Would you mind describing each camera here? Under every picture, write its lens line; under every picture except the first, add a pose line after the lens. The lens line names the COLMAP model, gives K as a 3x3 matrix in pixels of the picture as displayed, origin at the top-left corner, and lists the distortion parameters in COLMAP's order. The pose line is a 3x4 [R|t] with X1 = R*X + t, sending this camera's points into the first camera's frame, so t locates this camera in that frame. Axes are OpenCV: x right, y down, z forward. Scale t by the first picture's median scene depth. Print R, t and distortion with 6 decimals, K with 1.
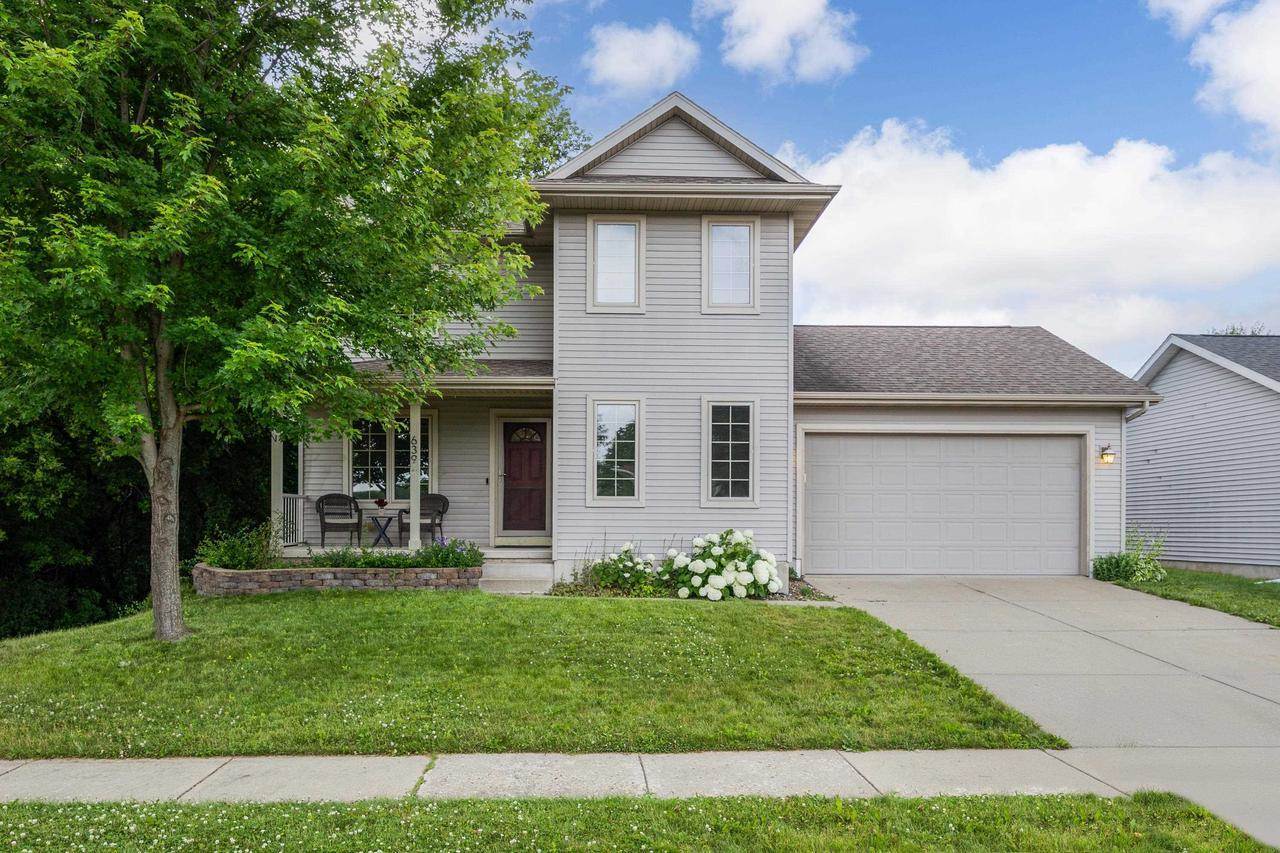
lens RADIAL K [[900.0, 0, 613.6], [0, 900.0, 526.7], [0, 0, 1]] dist [-0.002112, -0.000501]
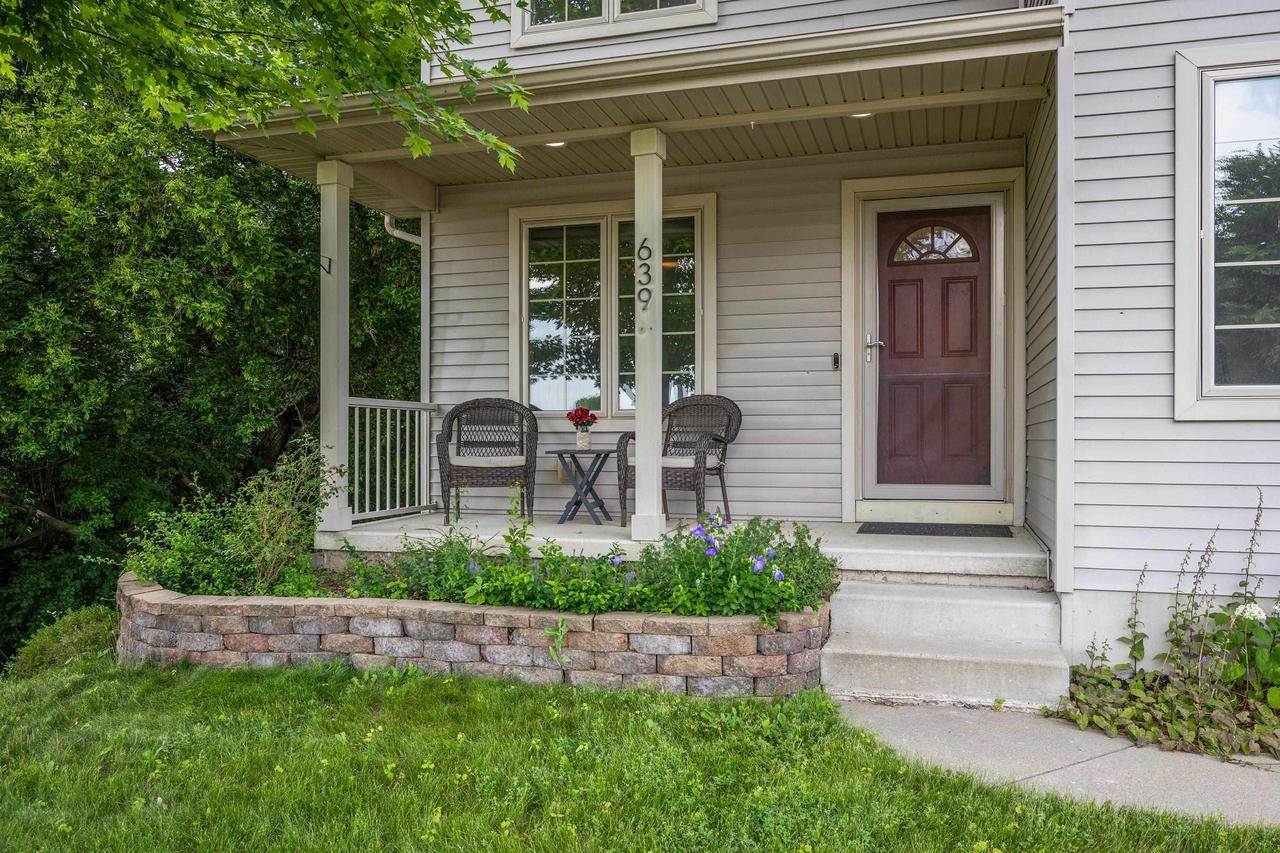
lens RADIAL K [[953.0, 0, 640.0], [0, 953.0, 426.5], [0, 0, 1]] dist [0.008314, 0.001197]
pose [[0.950016, -0.008942, -0.312074, -0.101580], [0.001369, 0.999699, -0.024477, -0.012457], [0.312199, 0.022827, 0.949742, 0.635424]]
